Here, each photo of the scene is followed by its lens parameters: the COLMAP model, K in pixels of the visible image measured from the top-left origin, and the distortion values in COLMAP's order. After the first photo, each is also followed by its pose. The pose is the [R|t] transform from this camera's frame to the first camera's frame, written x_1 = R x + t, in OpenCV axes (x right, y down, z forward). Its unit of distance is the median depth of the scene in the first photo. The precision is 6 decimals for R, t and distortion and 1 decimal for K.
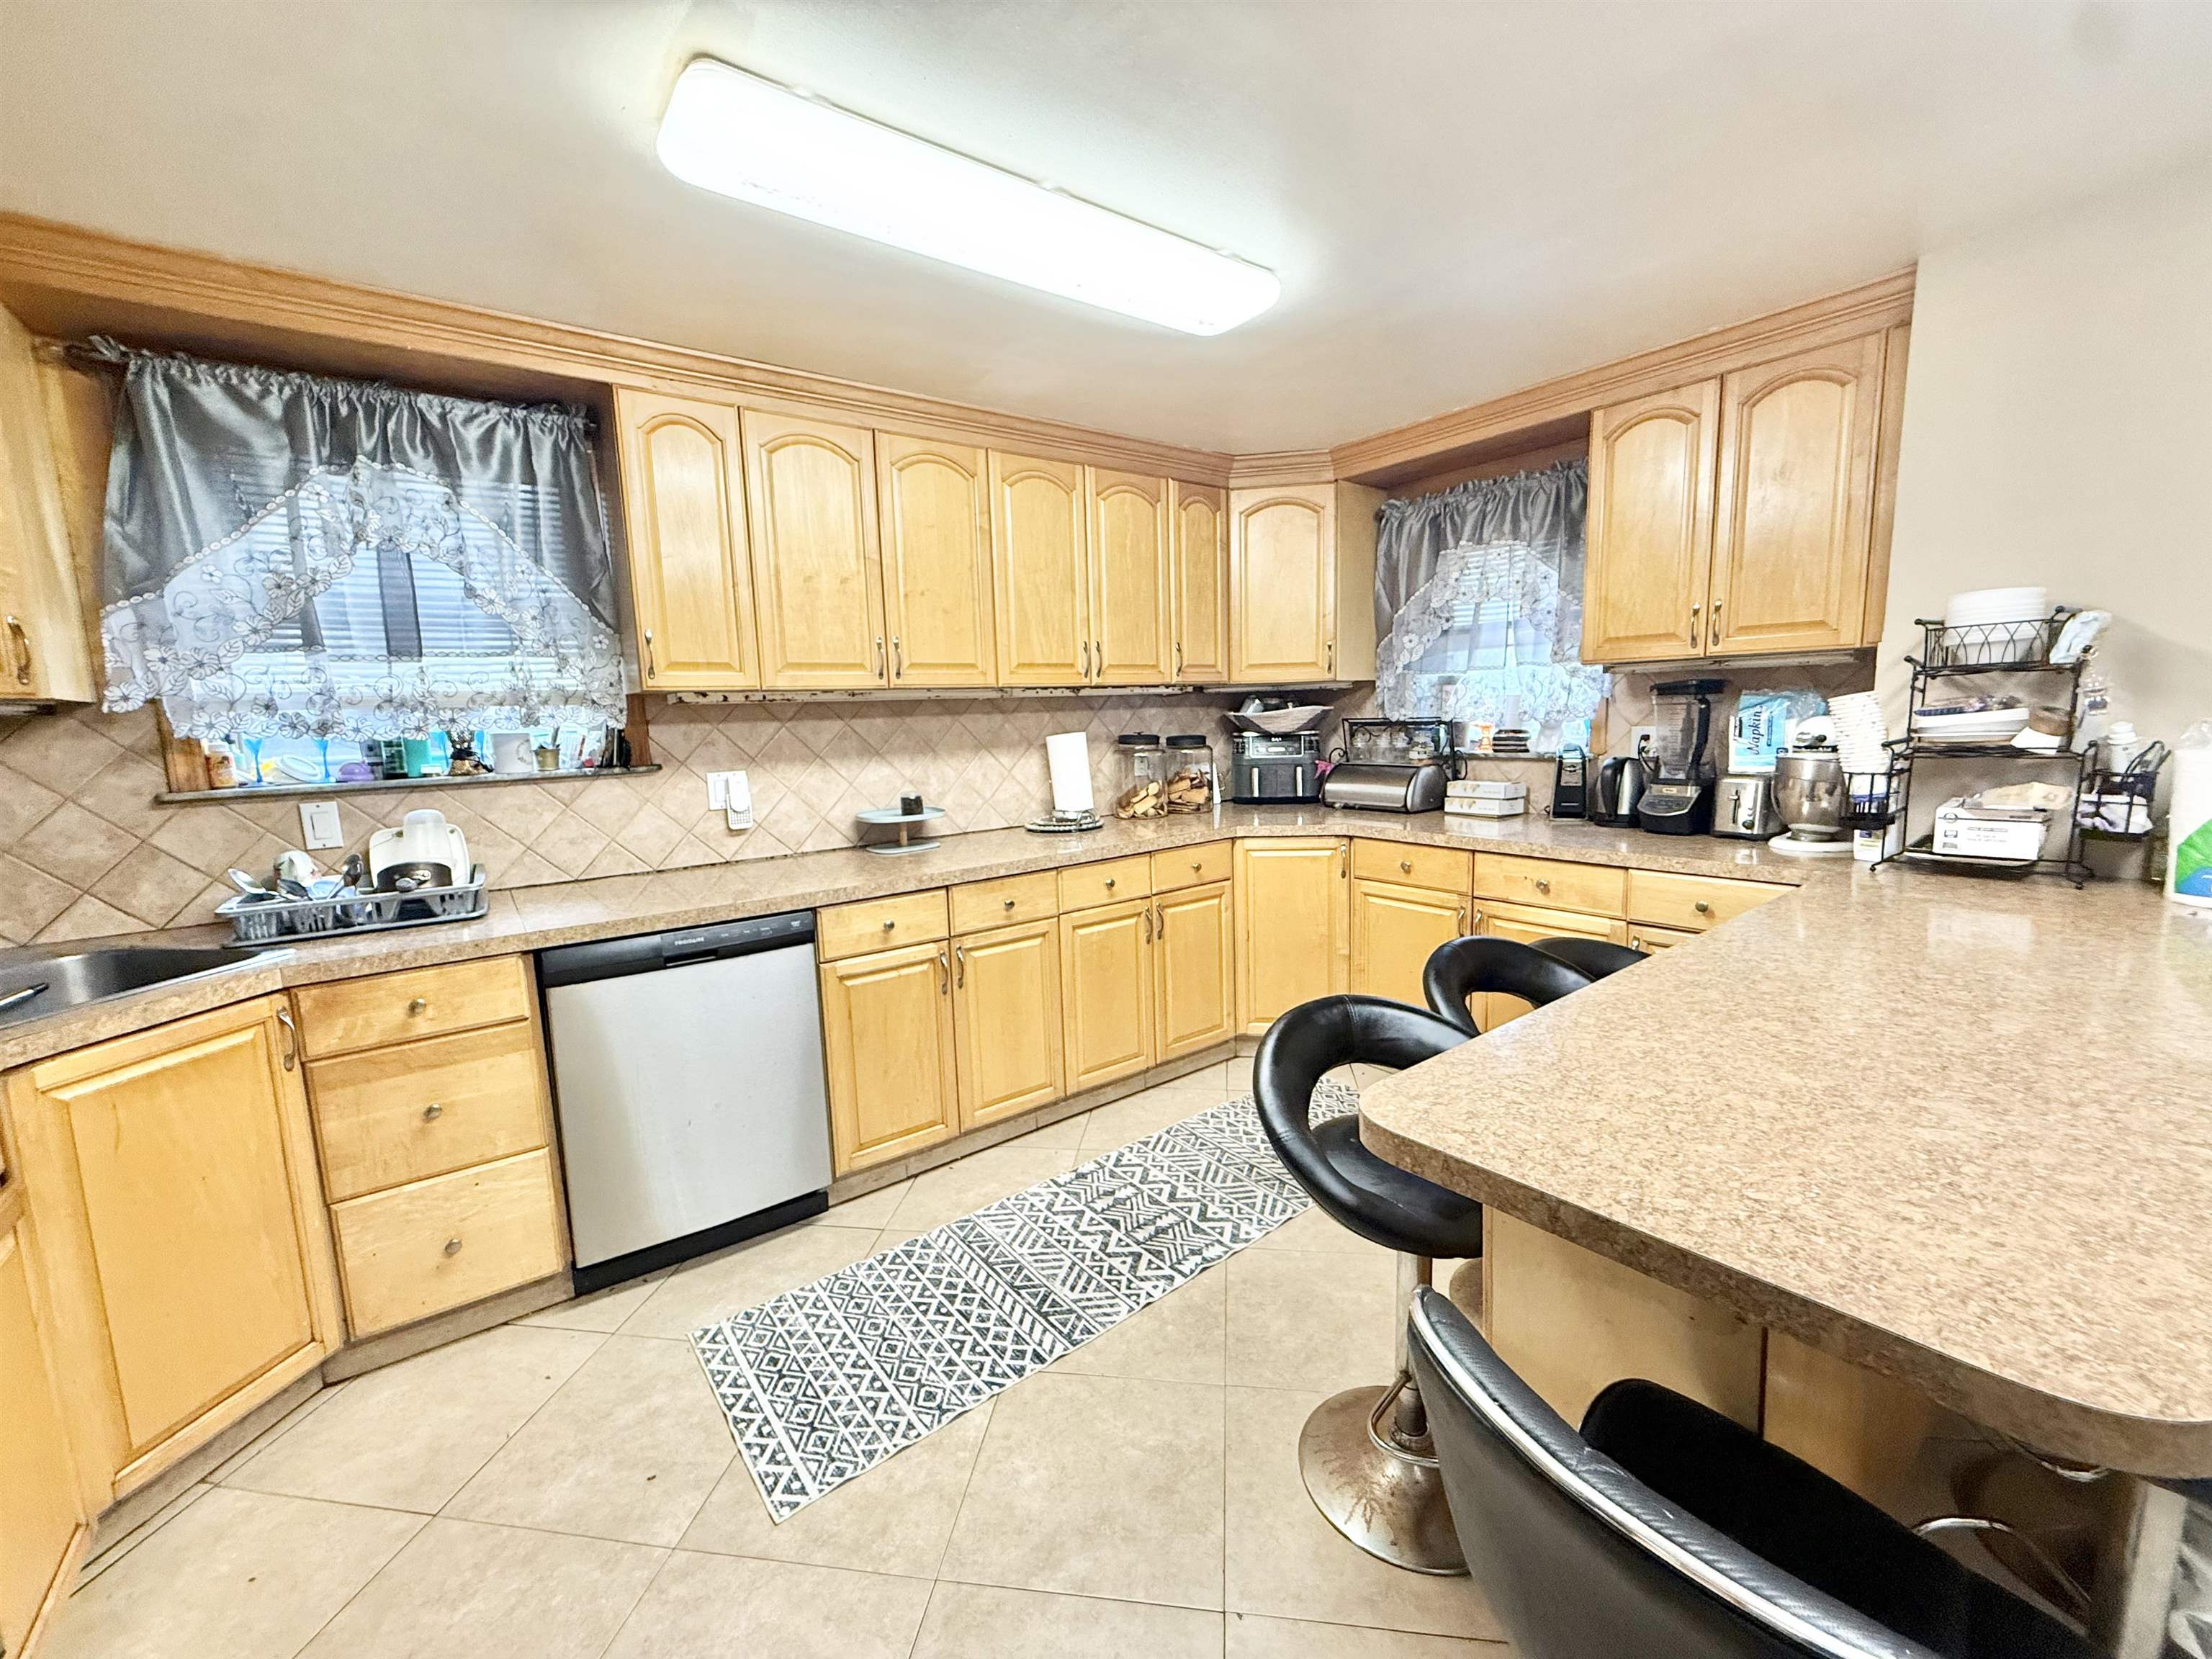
lens RADIAL K [[878.3, 0, 1097.5], [0, 878.3, 830.8], [0, 0, 1]] dist [-0.002099, 0.000704]
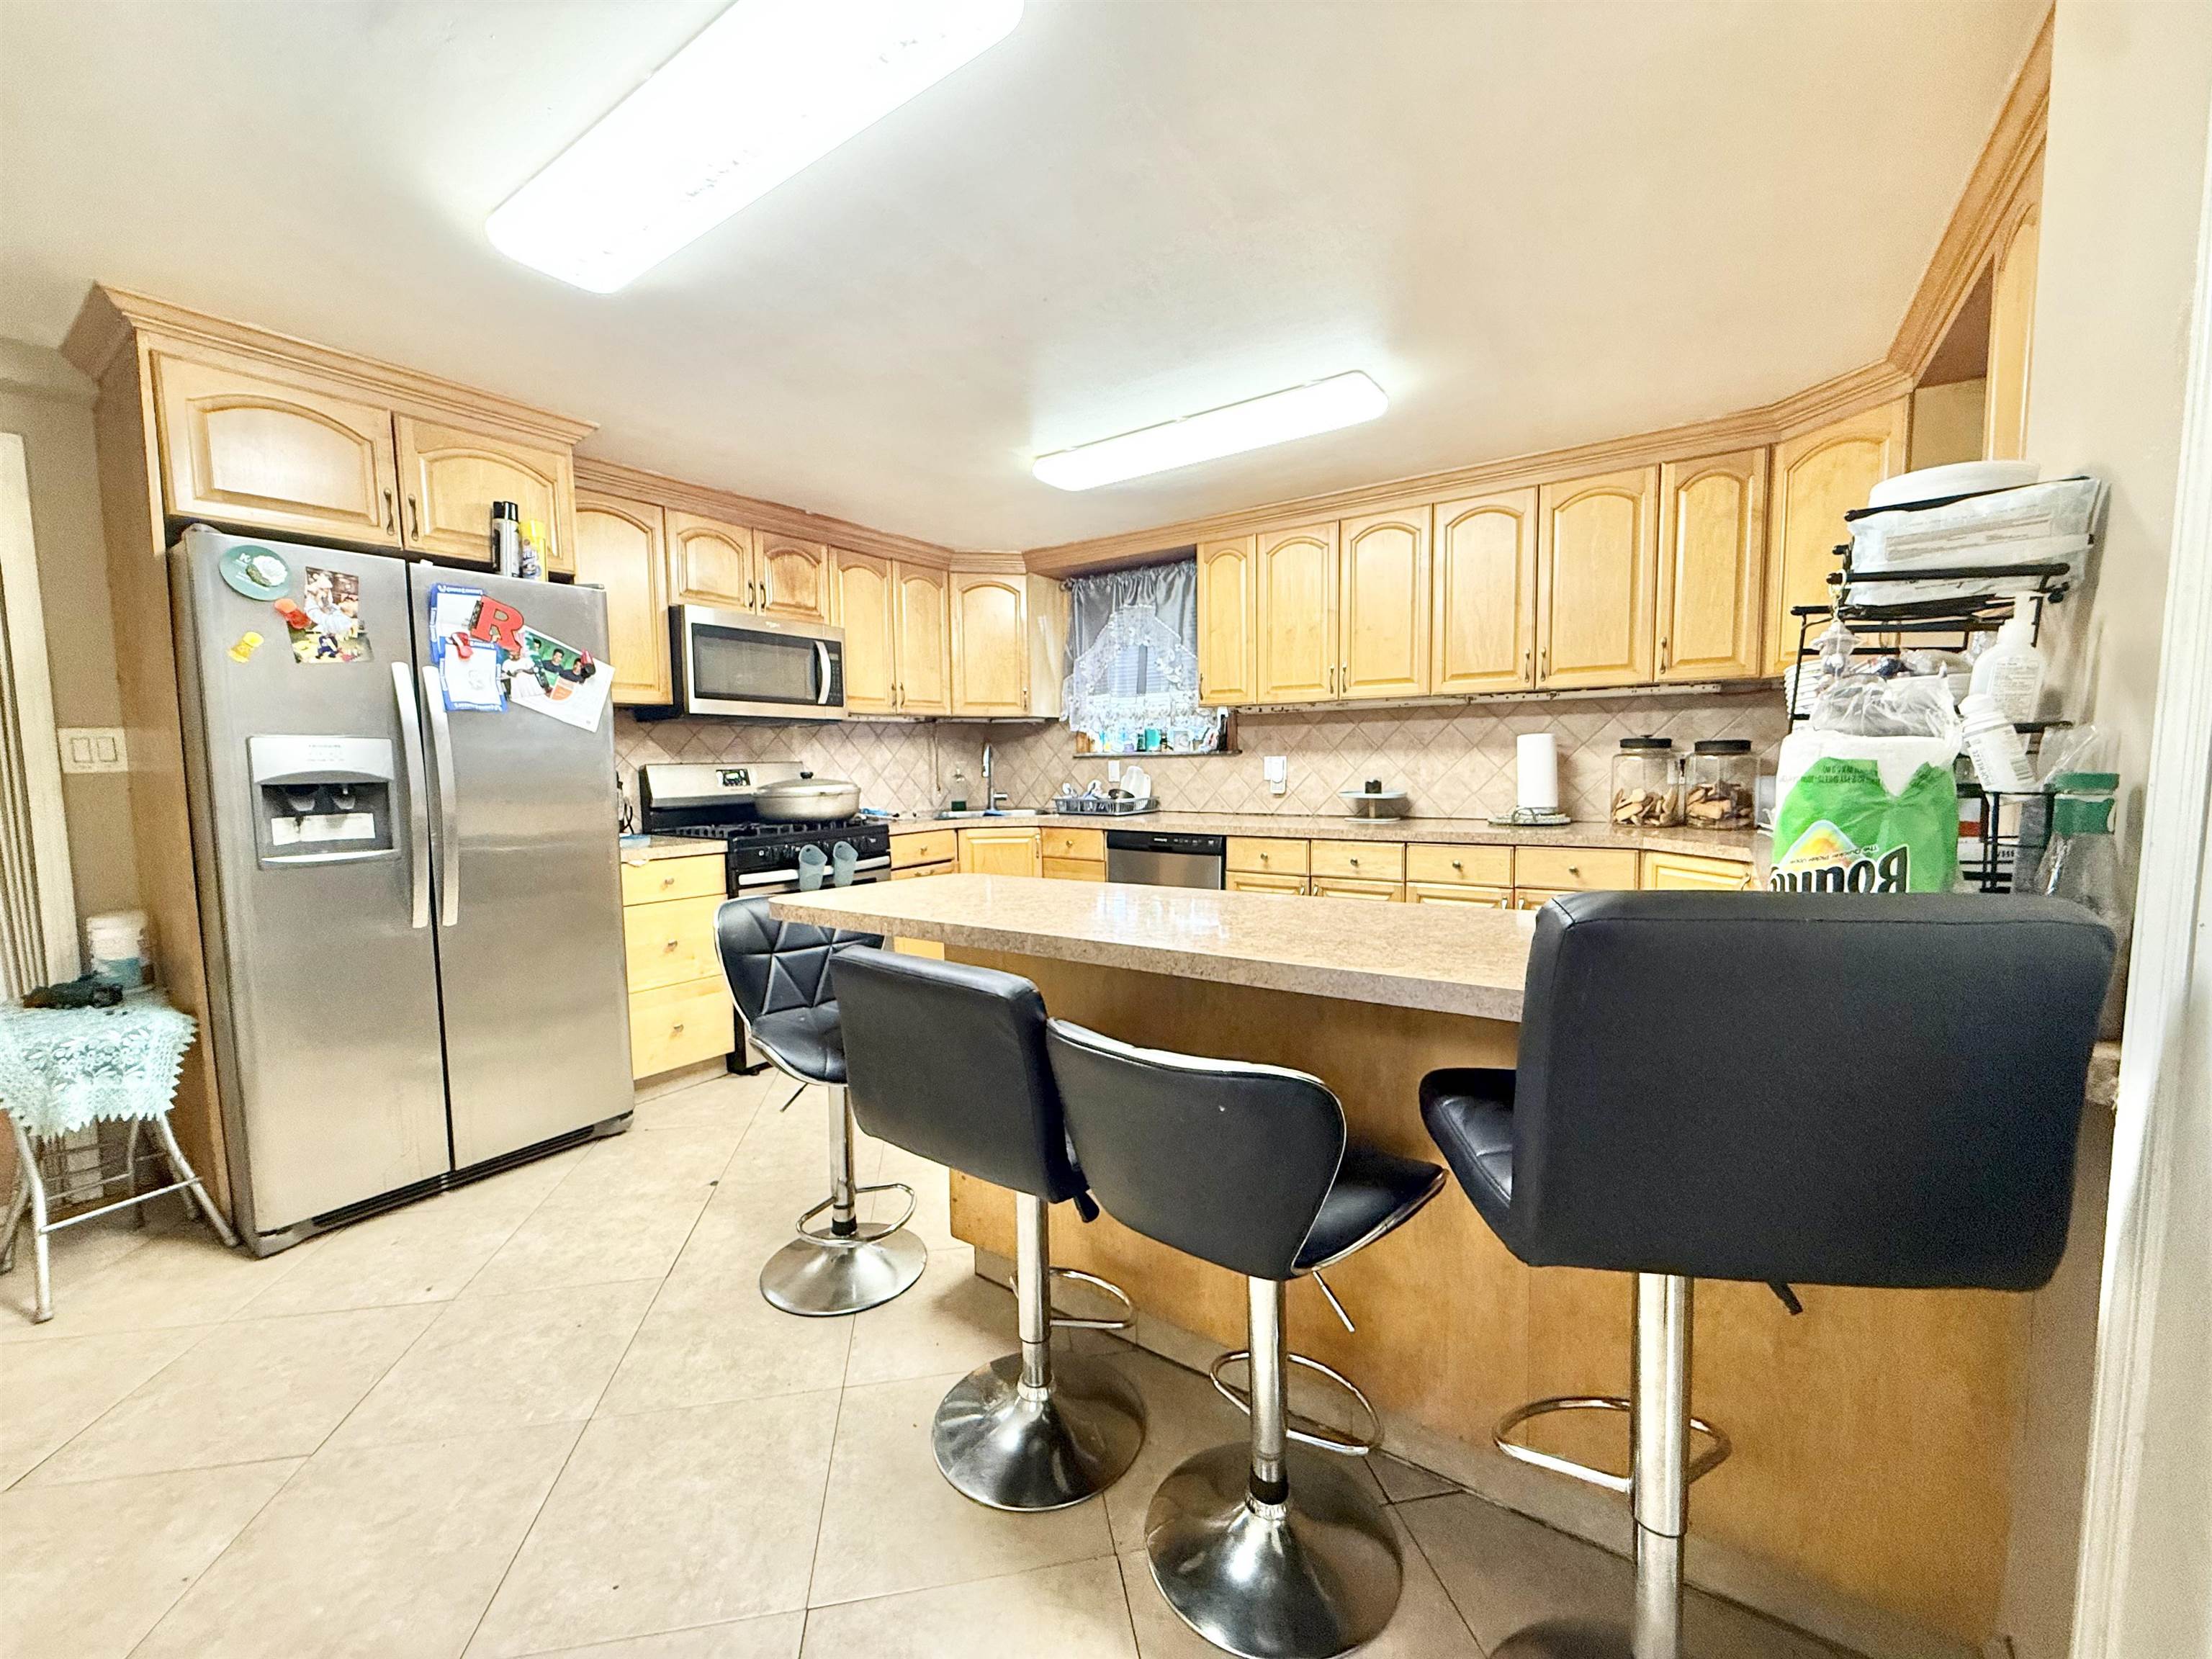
lens RADIAL K [[878.3, 0, 1100.3], [0, 878.3, 827.7], [0, 0, 1]] dist [-0.002099, 0.000704]
pose [[0.315252, 0.101543, -0.943560, 1.055071], [-0.124145, 0.990128, 0.065076, -0.004421], [0.940853, 0.096623, 0.324746, 0.221383]]
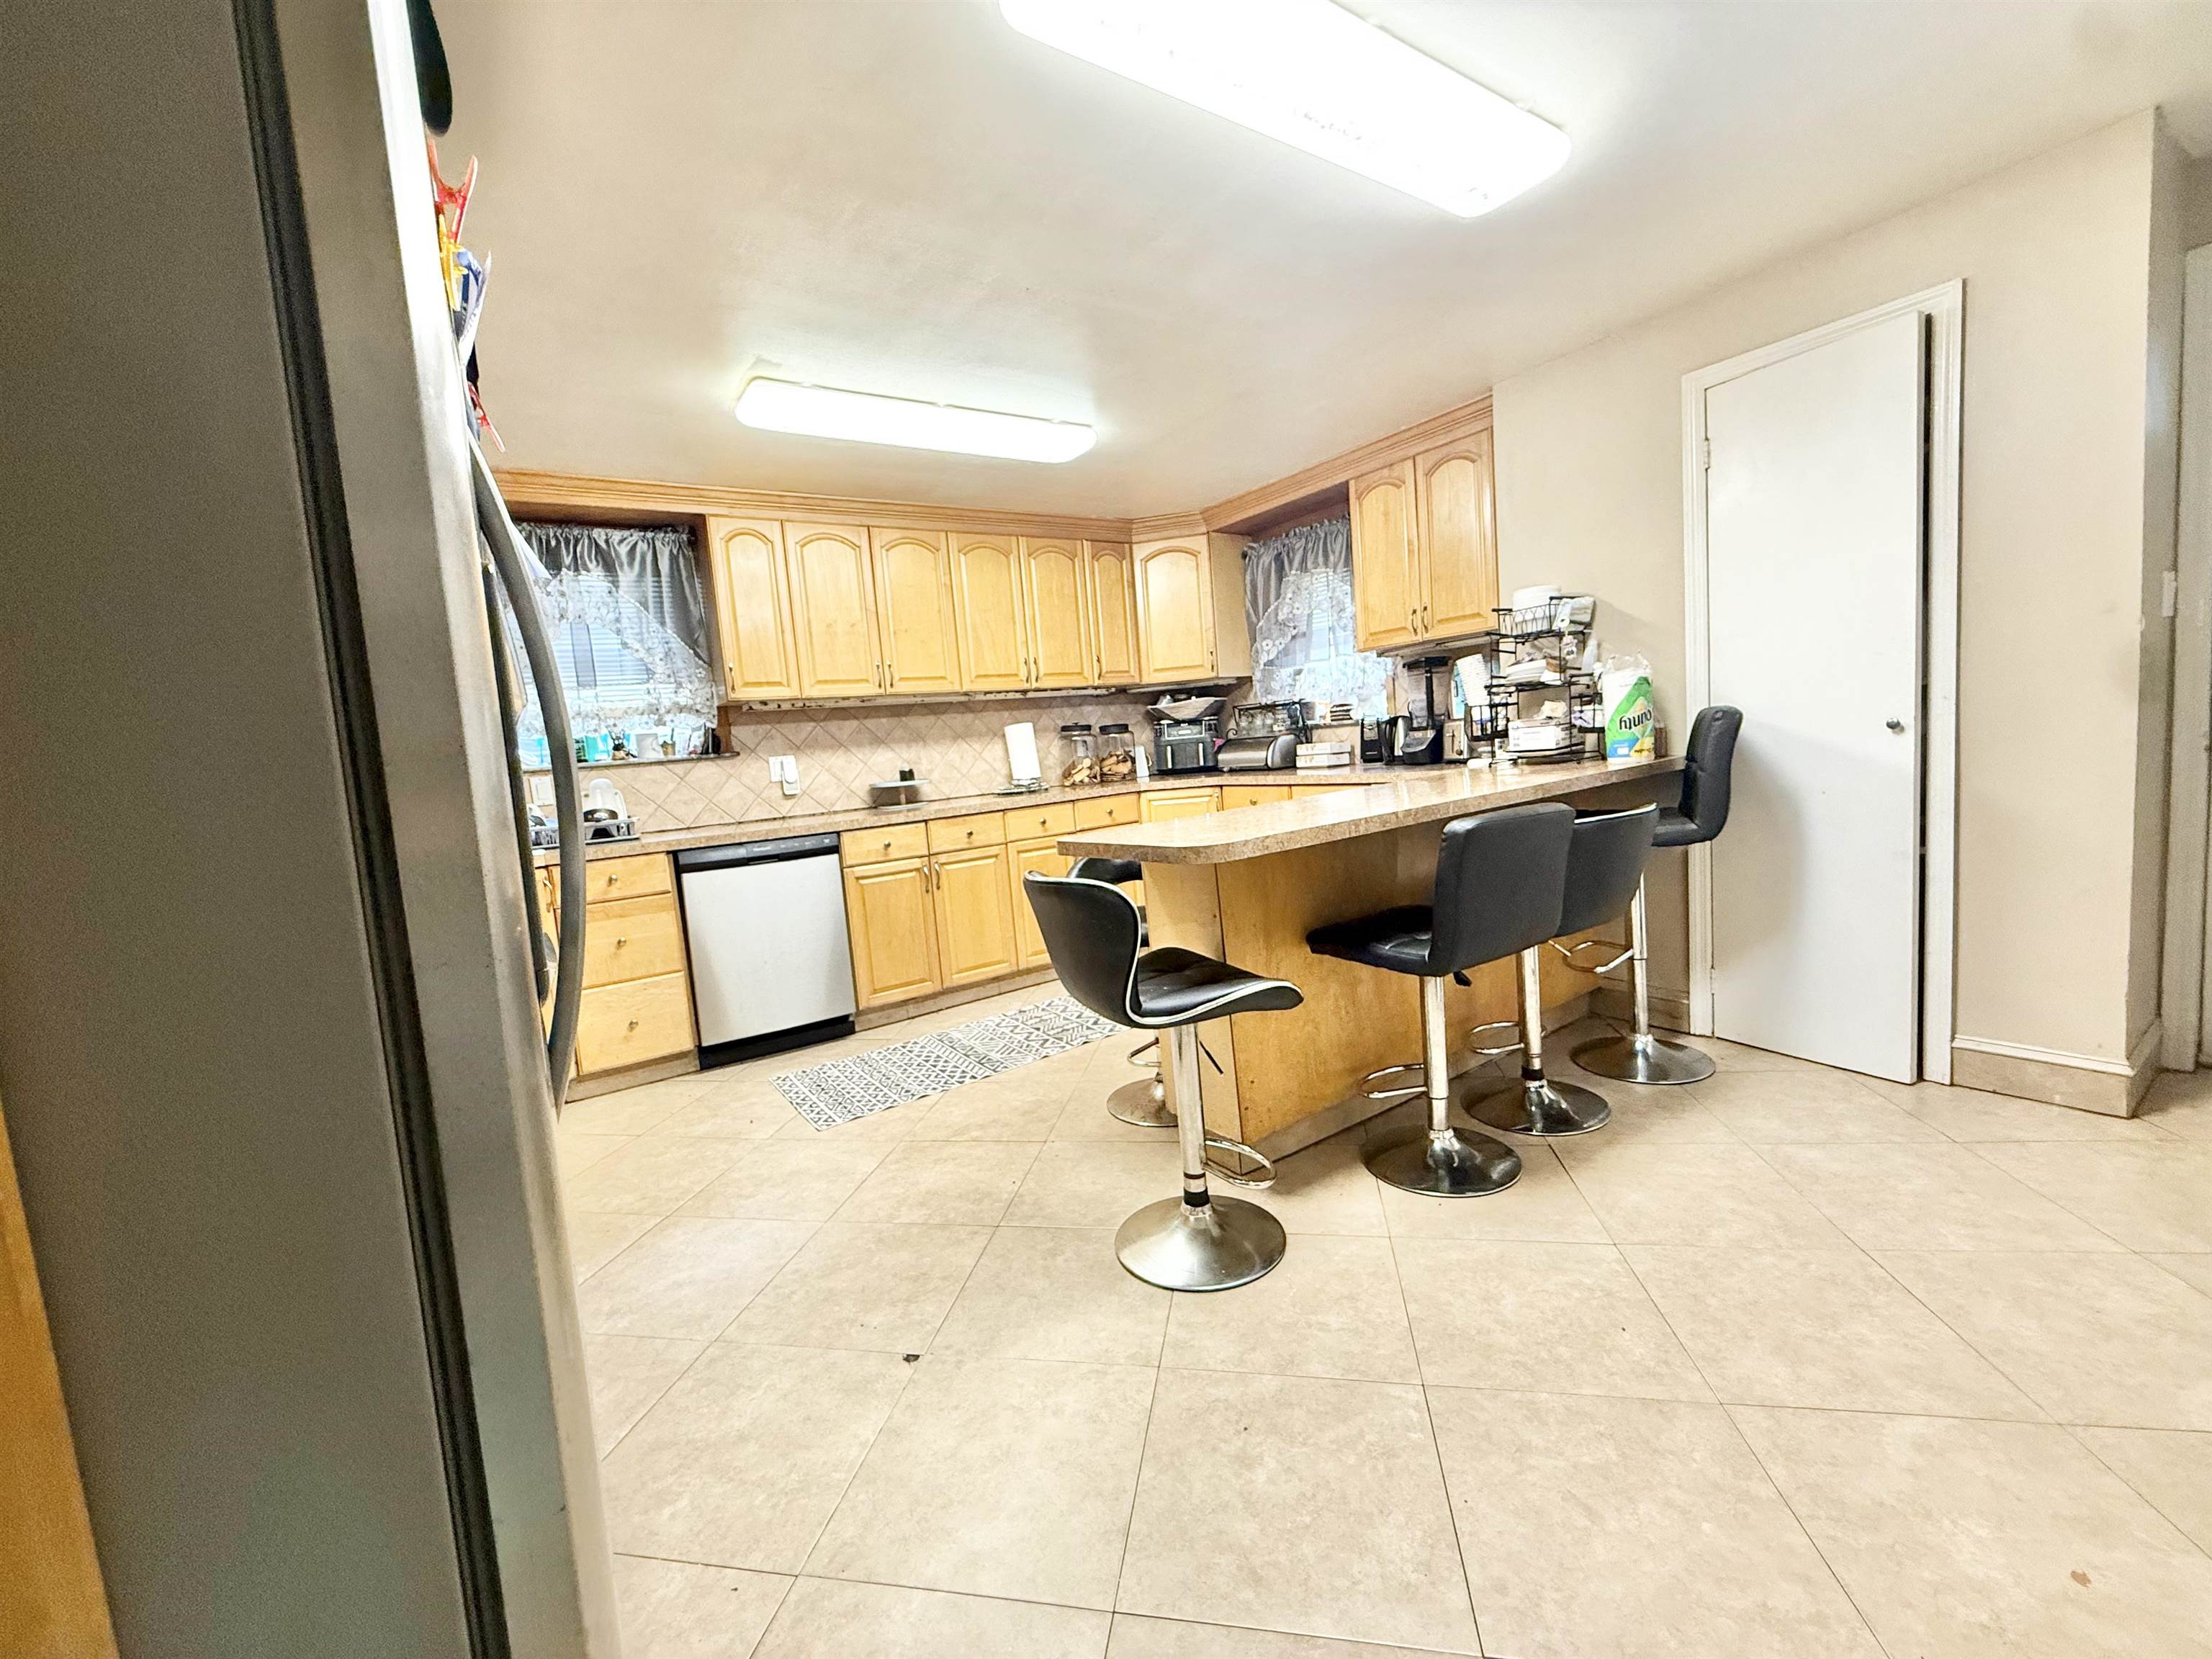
lens RADIAL K [[878.3, 0, 1096.1], [0, 878.3, 831.3], [0, 0, 1]] dist [-0.002099, 0.000704]
pose [[0.997249, -0.045871, -0.058226, 0.209776], [0.043795, 0.998376, -0.036442, 0.149893], [0.059803, 0.033792, 0.997638, -0.495185]]
